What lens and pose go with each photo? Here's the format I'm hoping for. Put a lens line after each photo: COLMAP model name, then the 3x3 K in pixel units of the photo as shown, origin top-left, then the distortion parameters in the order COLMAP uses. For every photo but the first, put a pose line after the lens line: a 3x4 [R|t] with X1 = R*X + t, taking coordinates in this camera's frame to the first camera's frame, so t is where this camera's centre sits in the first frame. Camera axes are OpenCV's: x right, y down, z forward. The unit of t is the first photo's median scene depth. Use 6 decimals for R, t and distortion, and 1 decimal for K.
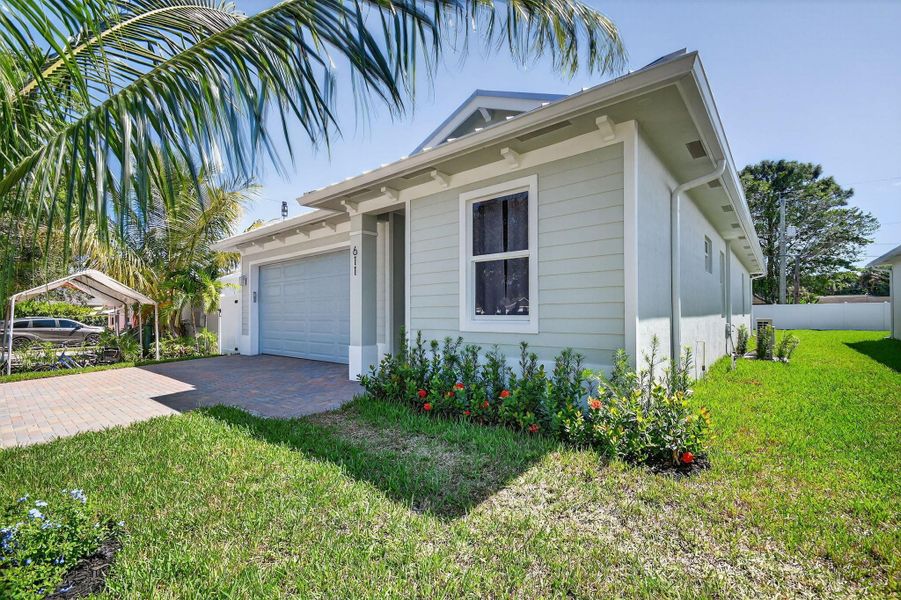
lens RADIAL K [[394.9, 0, 451.6], [0, 394.9, 308.2], [0, 0, 1]] dist [0.022911, -0.022681]
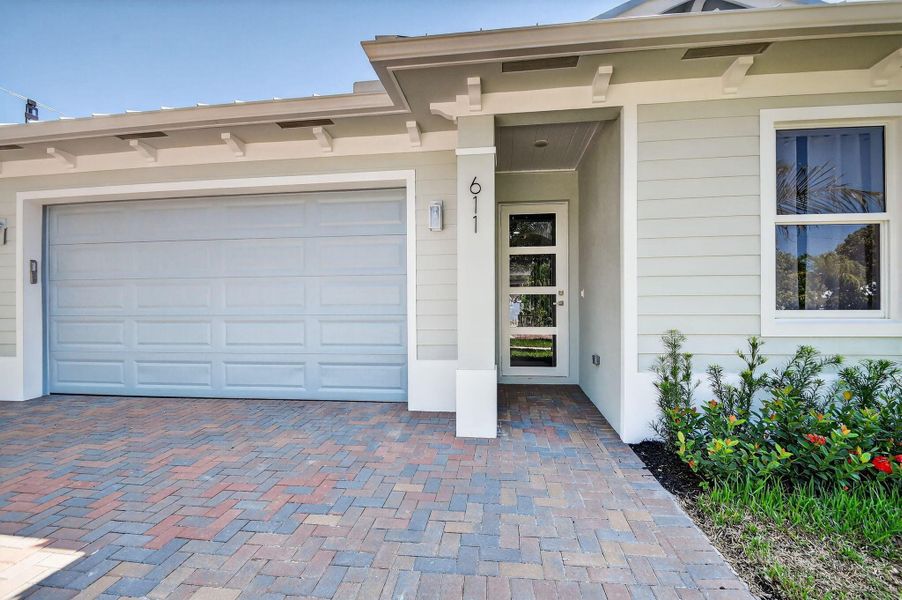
lens RADIAL K [[385.0, 0, 452.9], [0, 385.0, 309.0], [0, 0, 1]] dist [-0.003715, -0.000575]
pose [[0.837500, 0.004205, 0.546421, -0.543789], [-0.008912, 0.999942, 0.005964, 0.012934], [-0.546365, -0.009865, 0.837489, 0.598393]]
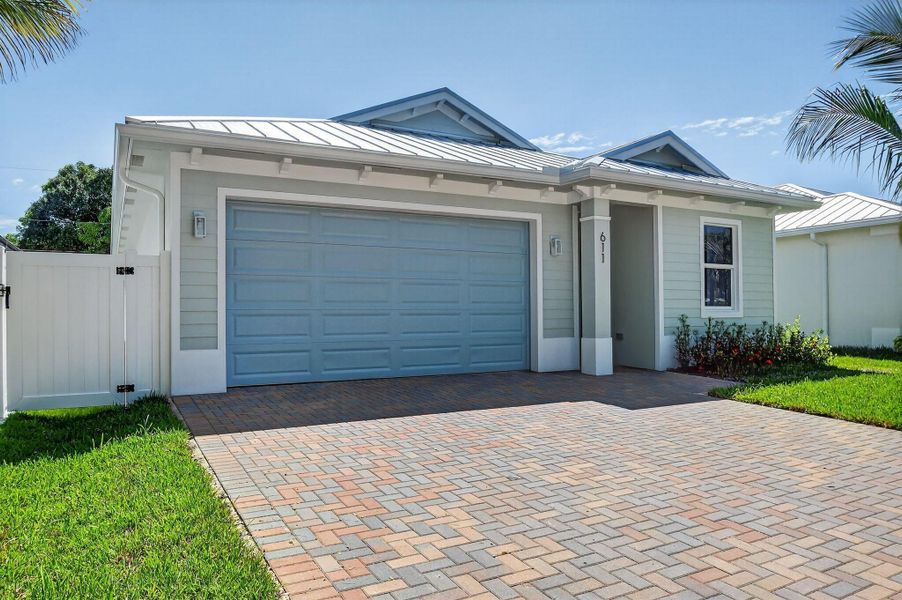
lens RADIAL K [[636.9, 0, 452.6], [0, 636.9, 308.0], [0, 0, 1]] dist [-0.038162, -0.002101]
pose [[0.358142, 0.015070, 0.933545, -1.784956], [-0.009493, 0.999877, -0.012499, 0.045878], [-0.933619, -0.004386, 0.358241, 0.796490]]
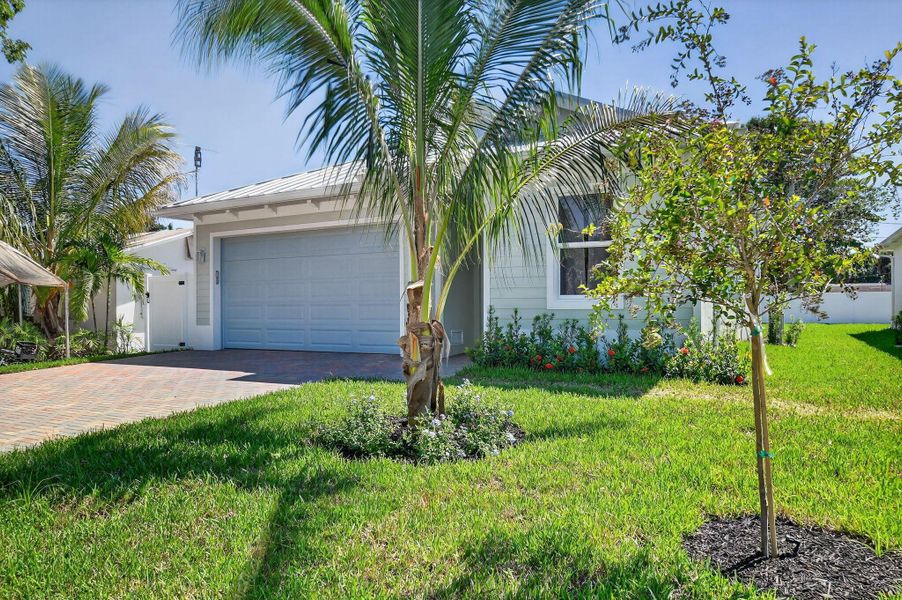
lens RADIAL K [[636.9, 0, 452.6], [0, 636.9, 308.0], [0, 0, 1]] dist [-0.038162, -0.002101]
pose [[0.979504, 0.000661, 0.201422, -0.472987], [-0.003574, 0.999894, 0.014100, 0.022982], [-0.201391, -0.014531, 0.979403, -0.565784]]
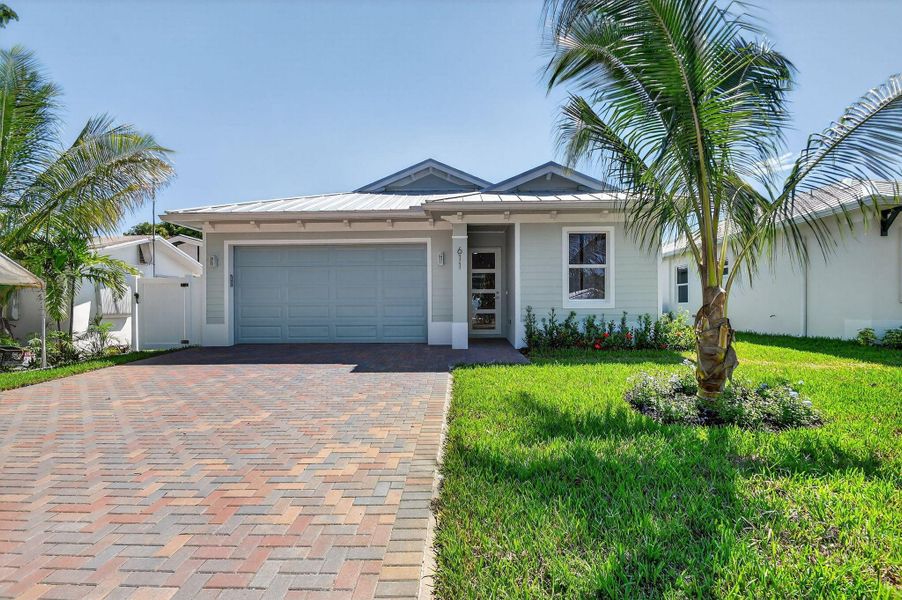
lens RADIAL K [[395.3, 0, 452.1], [0, 395.3, 308.2], [0, 0, 1]] dist [0.022911, -0.022681]
pose [[0.780138, -0.000296, 0.625607, -1.093503], [-0.007914, 0.999915, 0.010342, 0.033252], [-0.625557, -0.013019, 0.780070, -0.014103]]
